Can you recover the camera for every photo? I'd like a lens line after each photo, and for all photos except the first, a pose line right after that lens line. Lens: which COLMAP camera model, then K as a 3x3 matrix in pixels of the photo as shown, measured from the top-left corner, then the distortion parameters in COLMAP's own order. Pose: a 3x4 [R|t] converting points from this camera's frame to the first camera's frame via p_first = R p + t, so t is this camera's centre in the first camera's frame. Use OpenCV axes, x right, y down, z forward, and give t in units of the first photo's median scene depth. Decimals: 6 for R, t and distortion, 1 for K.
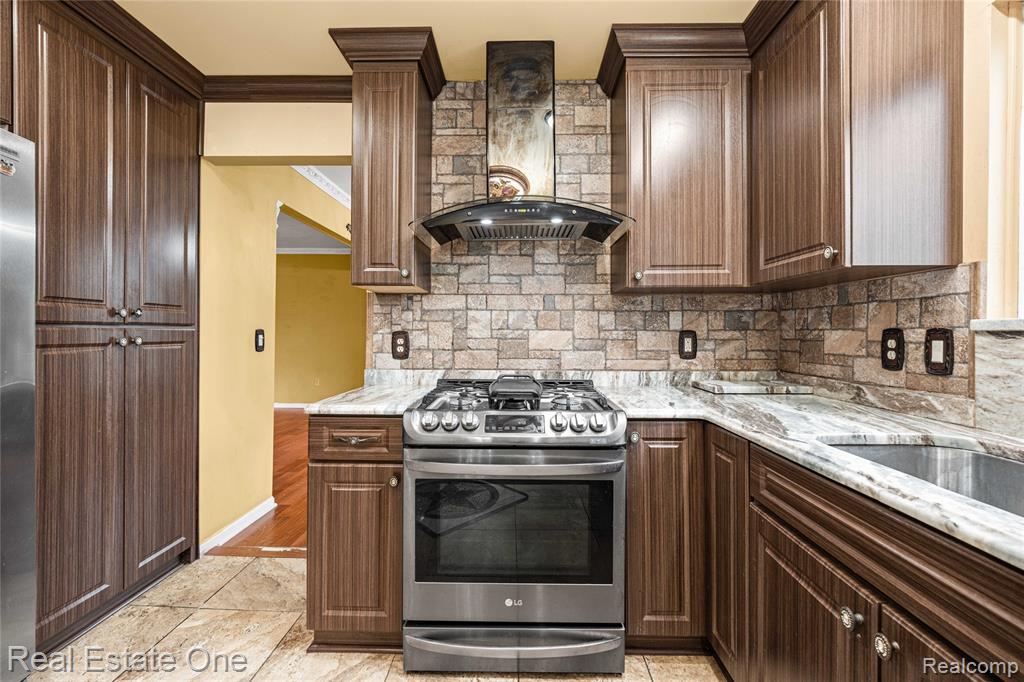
lens RADIAL K [[441.2, 0, 510.2], [0, 441.2, 337.3], [0, 0, 1]] dist [-0.004381, -0.000205]
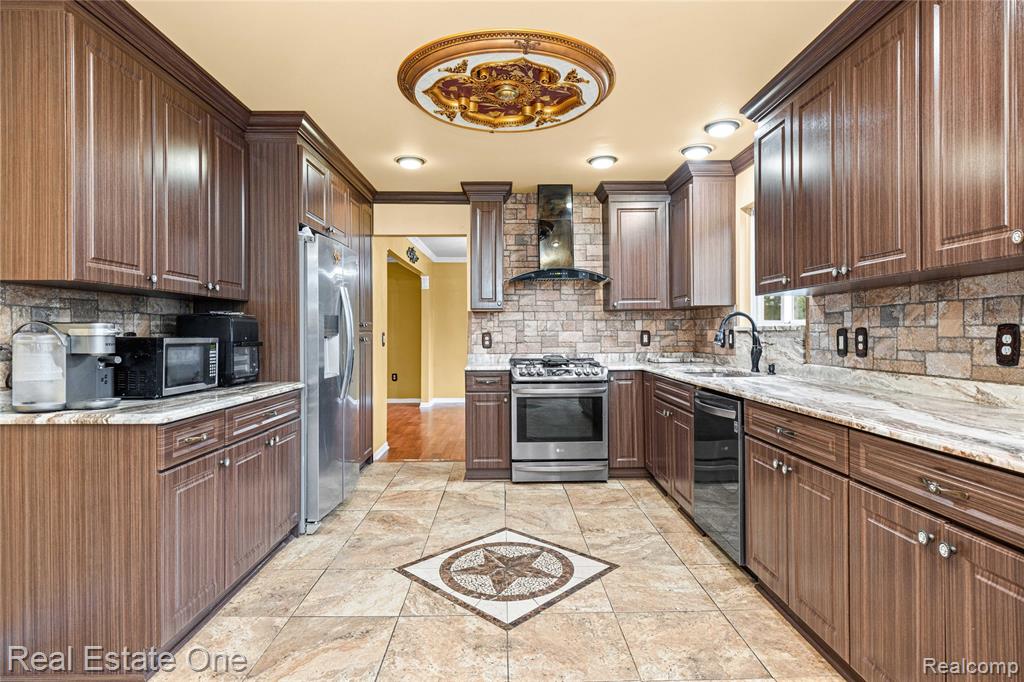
lens RADIAL K [[562.5, 0, 515.0], [0, 562.5, 336.1], [0, 0, 1]] dist [0.001426, 0.000005]
pose [[0.999122, -0.010420, 0.040583, -0.232044], [0.010490, 0.999944, -0.001523, 0.005102], [-0.040565, 0.001947, 0.999175, -1.311070]]
